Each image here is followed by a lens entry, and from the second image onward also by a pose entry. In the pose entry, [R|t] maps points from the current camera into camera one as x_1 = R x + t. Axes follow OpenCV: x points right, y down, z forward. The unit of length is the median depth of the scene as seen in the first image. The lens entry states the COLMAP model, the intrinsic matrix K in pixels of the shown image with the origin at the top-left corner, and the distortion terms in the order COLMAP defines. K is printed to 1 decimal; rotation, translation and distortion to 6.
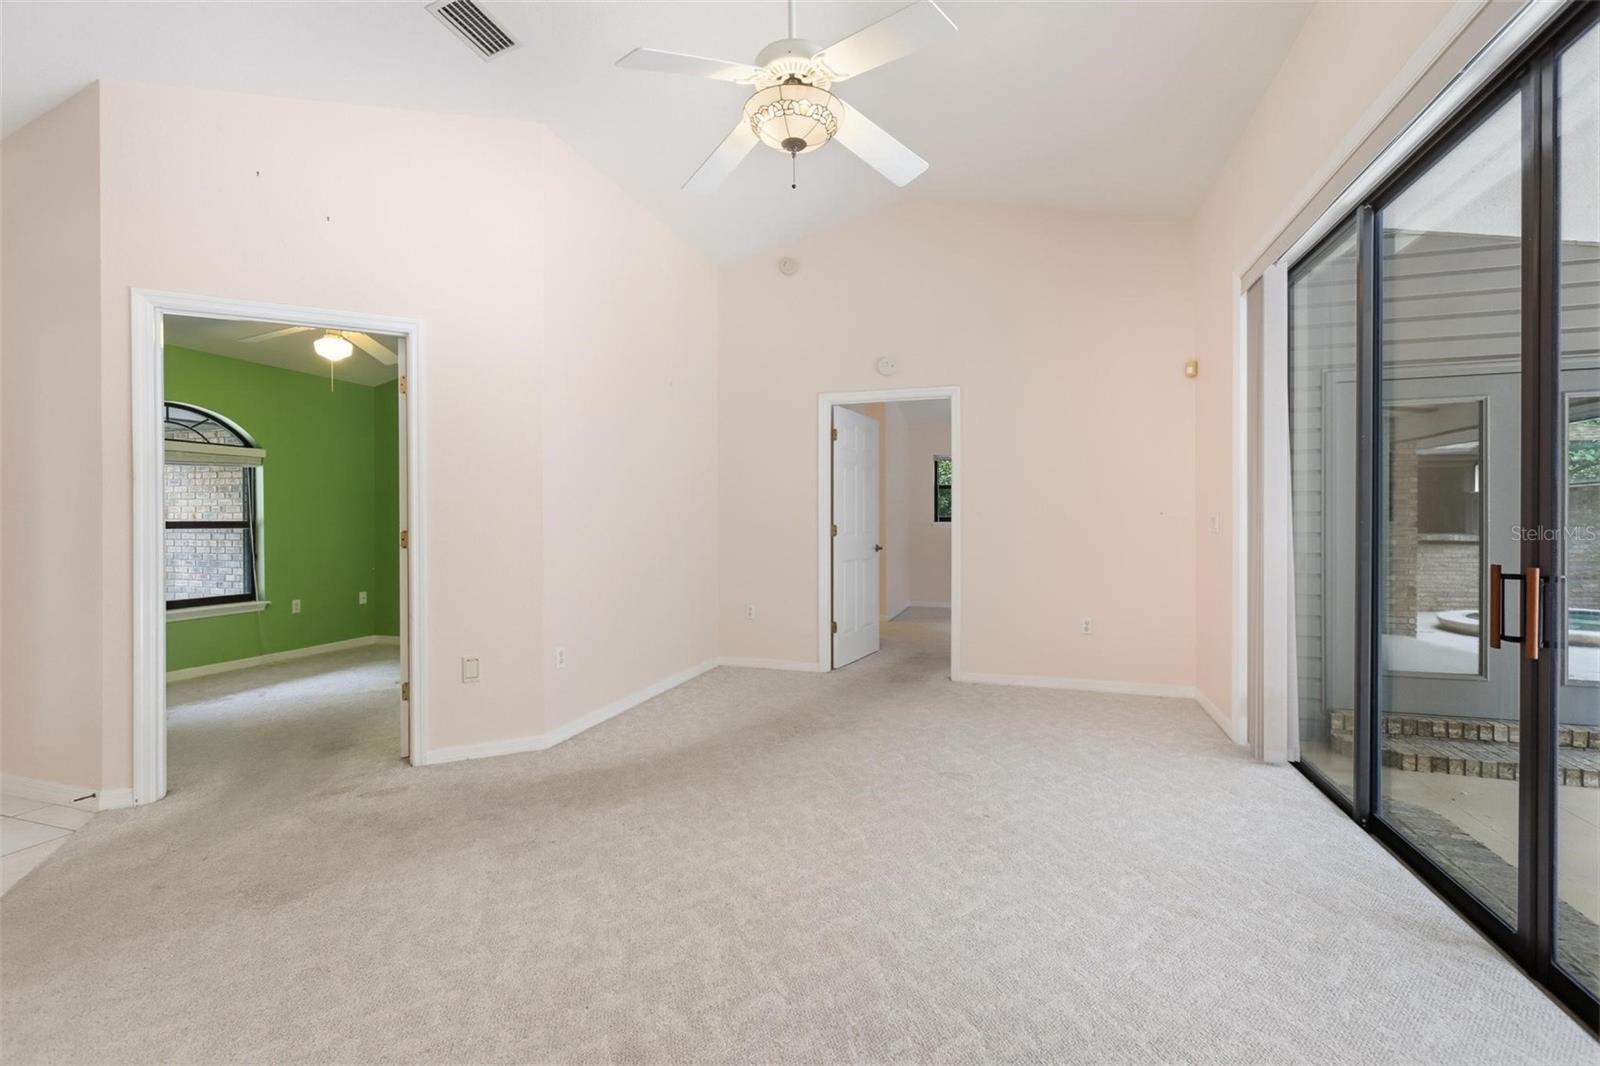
lens RADIAL K [[699.8, 0, 801.4], [0, 699.8, 524.8], [0, 0, 1]] dist [-0.000189, 0.000026]
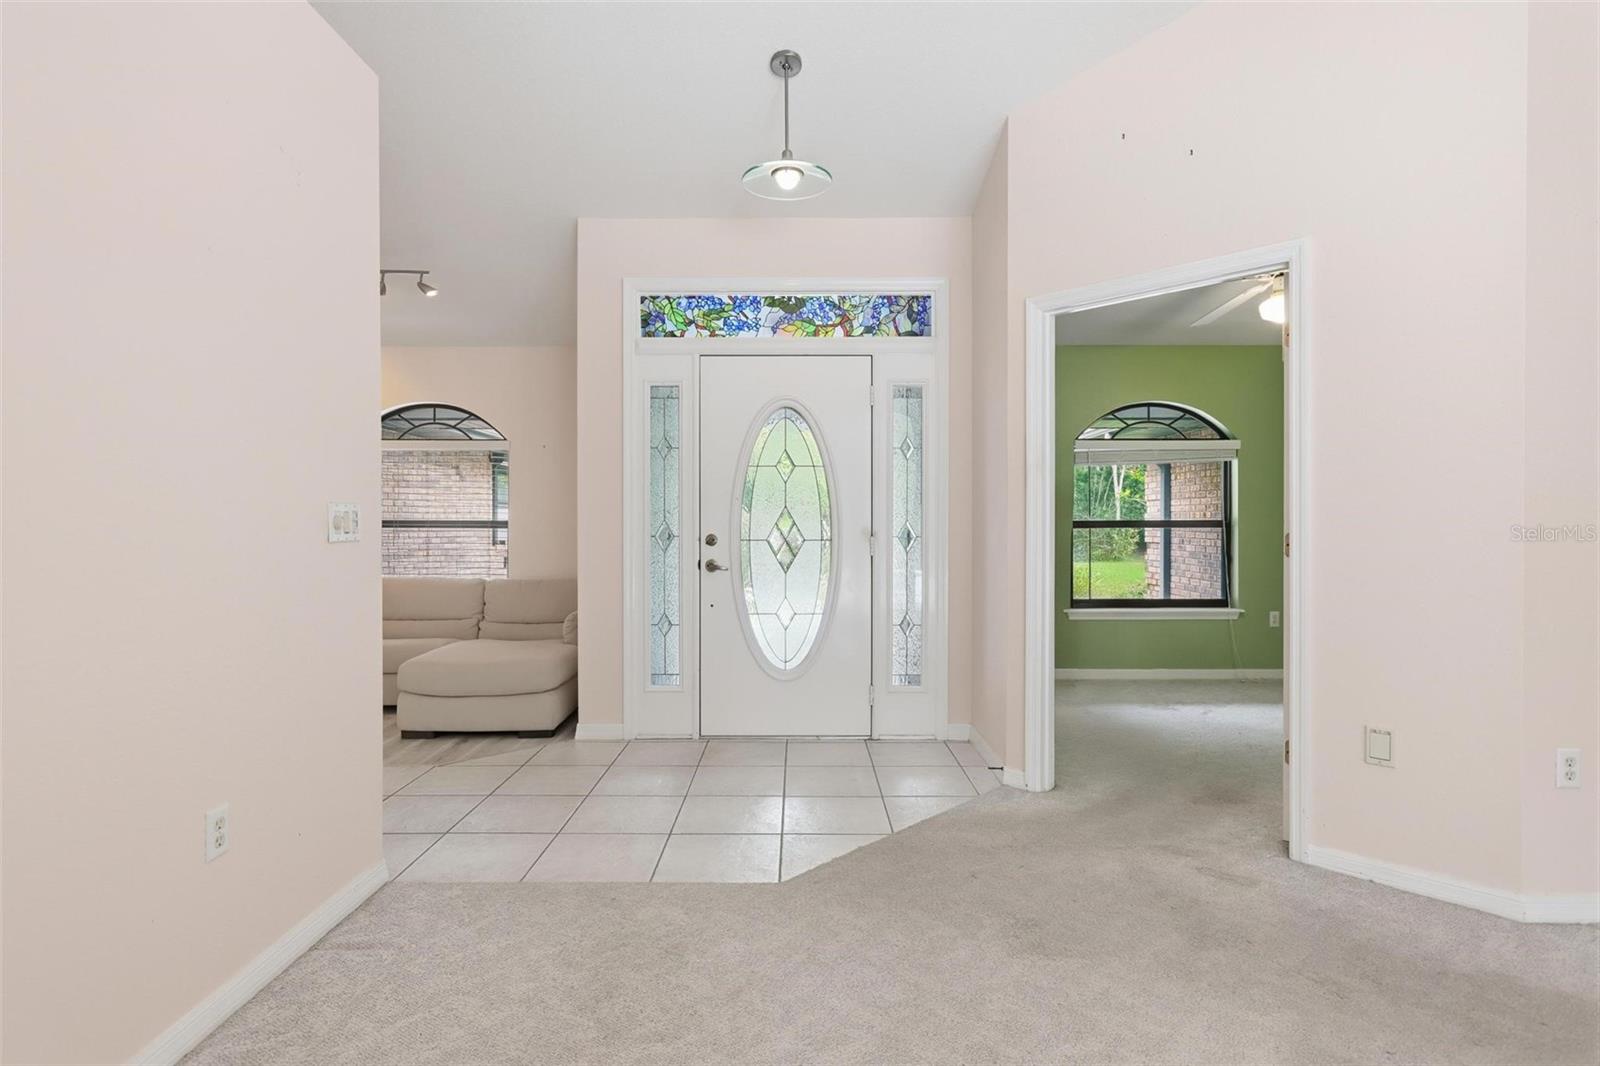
lens RADIAL K [[803.5, 0, 800.0], [0, 803.5, 533.0], [0, 0, 1]] dist [0.001423, -0.000114]
pose [[0.295626, 0.013584, -0.955207, 0.087130], [-0.003081, 0.999907, 0.013266, -0.000774], [0.955299, -0.000978, 0.295641, 0.274453]]
